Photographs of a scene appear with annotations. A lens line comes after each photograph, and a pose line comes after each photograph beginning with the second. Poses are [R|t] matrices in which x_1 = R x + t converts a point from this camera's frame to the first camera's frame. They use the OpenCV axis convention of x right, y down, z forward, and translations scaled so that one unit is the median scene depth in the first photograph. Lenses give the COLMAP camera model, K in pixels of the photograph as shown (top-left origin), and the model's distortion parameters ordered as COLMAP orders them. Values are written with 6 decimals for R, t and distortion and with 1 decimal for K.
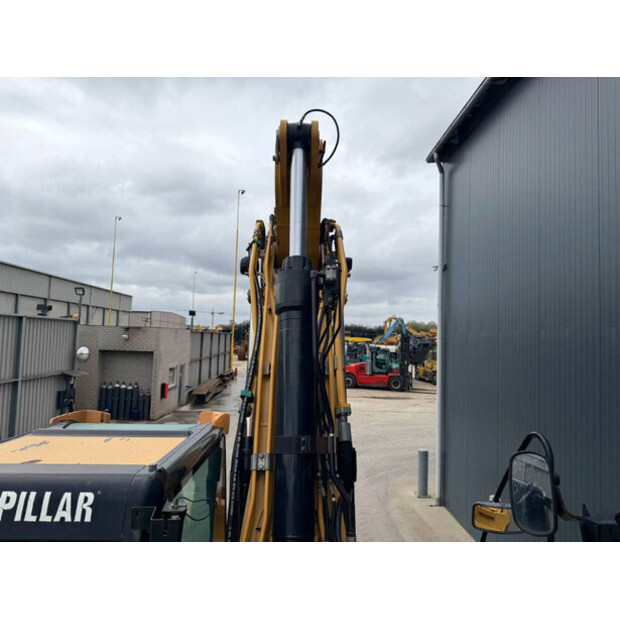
lens RADIAL K [[435.6, 0, 310.0], [0, 435.6, 310.0], [0, 0, 1]] dist [0.004693, -0.006477]
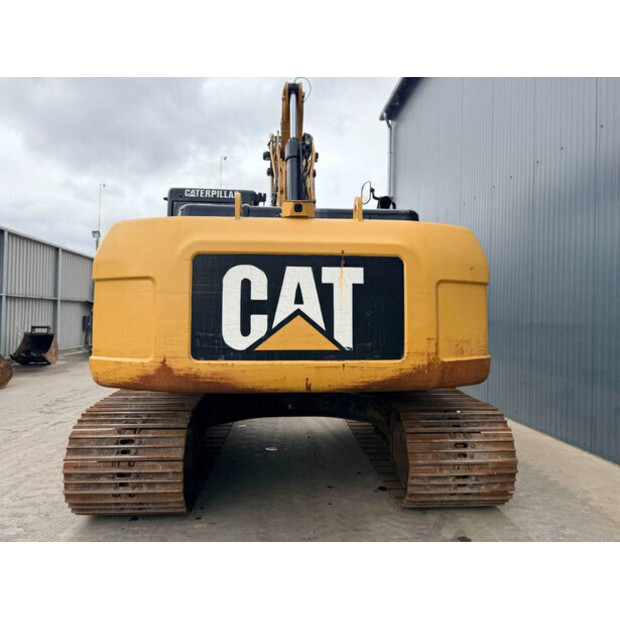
lens RADIAL K [[435.6, 0, 310.0], [0, 435.6, 310.0], [0, 0, 1]] dist [0.004693, -0.006477]
pose [[0.998682, -0.011882, 0.049922, -0.055531], [0.009152, 0.998468, 0.054576, 0.531402], [-0.050494, -0.054047, 0.997261, -1.127425]]
